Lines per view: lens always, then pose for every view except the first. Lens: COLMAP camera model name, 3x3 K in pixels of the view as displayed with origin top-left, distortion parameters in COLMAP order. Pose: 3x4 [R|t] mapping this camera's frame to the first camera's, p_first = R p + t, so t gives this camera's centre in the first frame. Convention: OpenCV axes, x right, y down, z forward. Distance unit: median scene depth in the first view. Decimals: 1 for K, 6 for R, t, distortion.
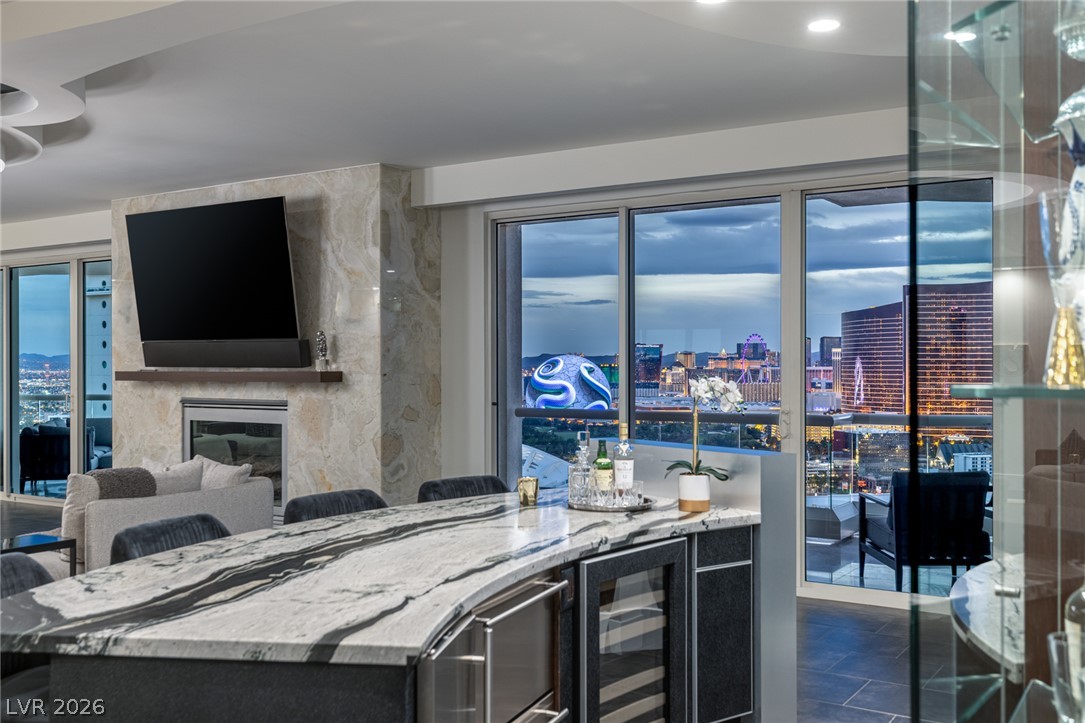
lens RADIAL K [[1035.9, 0, 542.5], [0, 1035.9, 361.5], [0, 0, 1]] dist [0.015886, 0.007267]
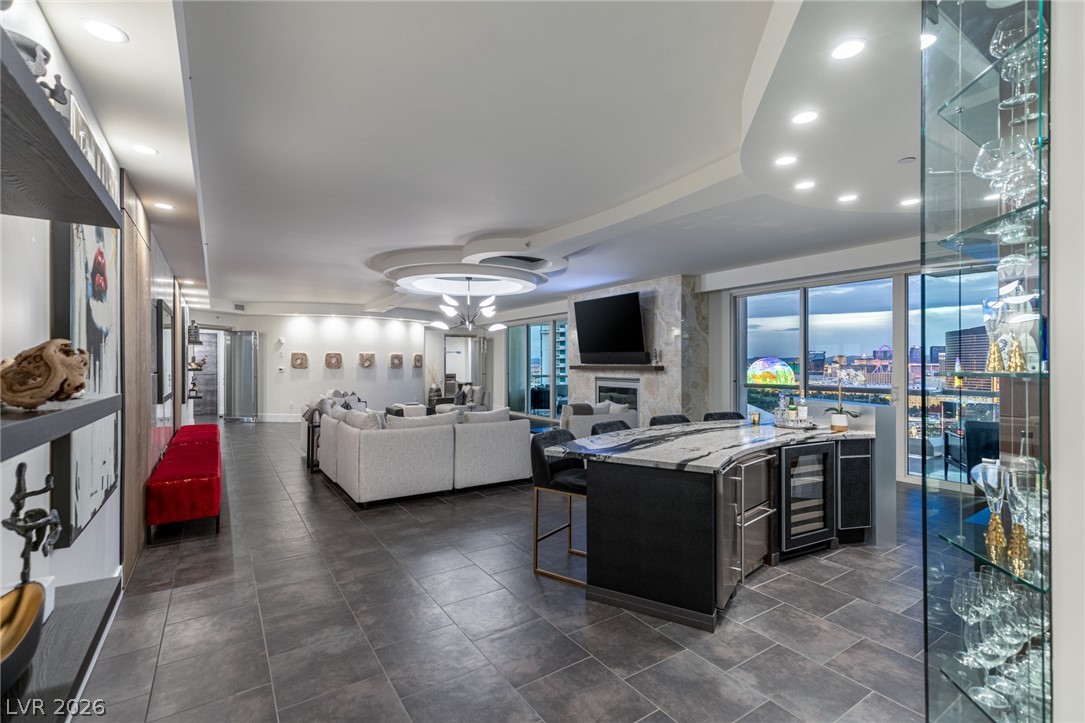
lens RADIAL K [[486.0, 0, 542.5], [0, 486.0, 361.5], [0, 0, 1]] dist [0.001101, 0.000003]
pose [[0.916468, -0.000978, -0.400108, -0.008286], [0.001337, 0.999999, 0.000618, -0.001240], [0.400107, -0.001101, 0.916468, -0.097235]]
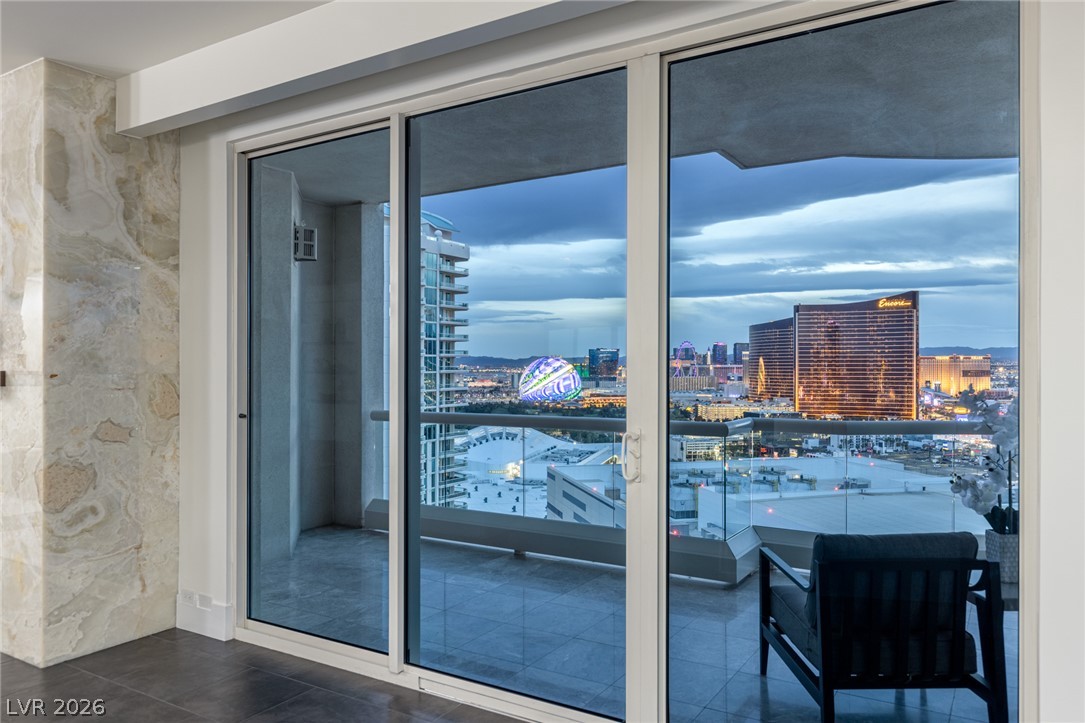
lens RADIAL K [[758.3, 0, 544.4], [0, 758.3, 367.2], [0, 0, 1]] dist [0.002565, -0.002651]
pose [[0.999848, -0.003561, 0.017073, 0.151614], [0.003440, 0.999969, 0.007139, 0.004753], [-0.017097, -0.007079, 0.999829, 0.493953]]
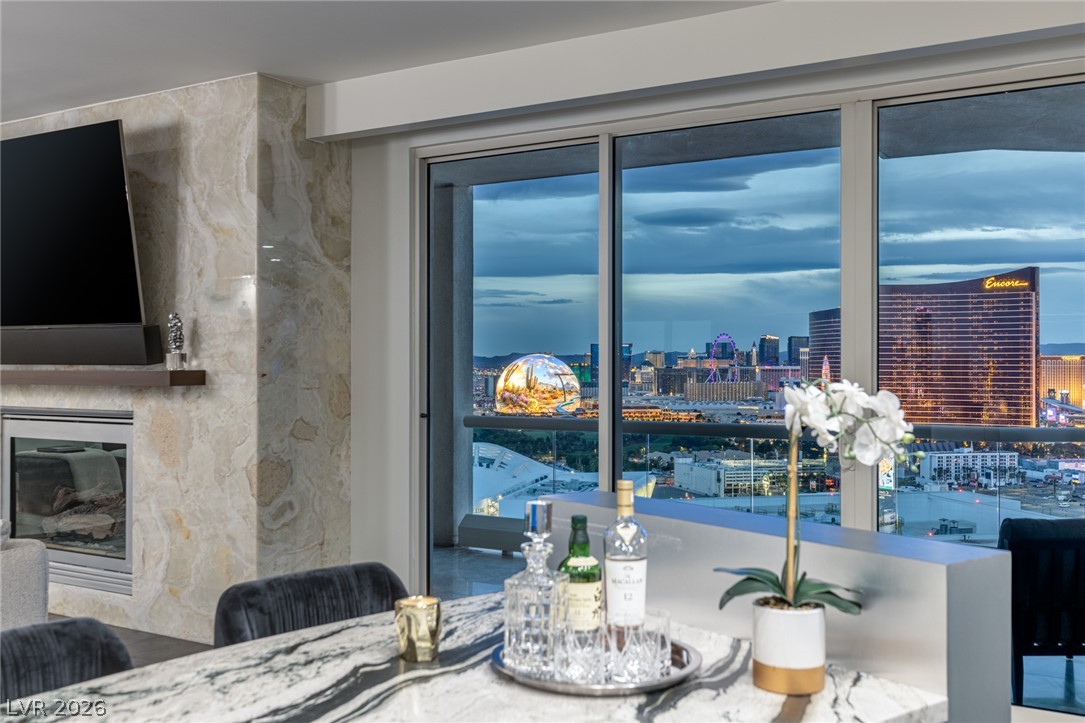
lens RADIAL K [[1036.8, 0, 543.9], [0, 1036.8, 354.9], [0, 0, 1]] dist [0.009498, -0.006108]
pose [[0.999528, 0.001396, 0.030705, 0.014770], [-0.001226, 0.999984, -0.005554, 0.002803], [-0.030712, 0.005513, 0.999513, 0.287894]]
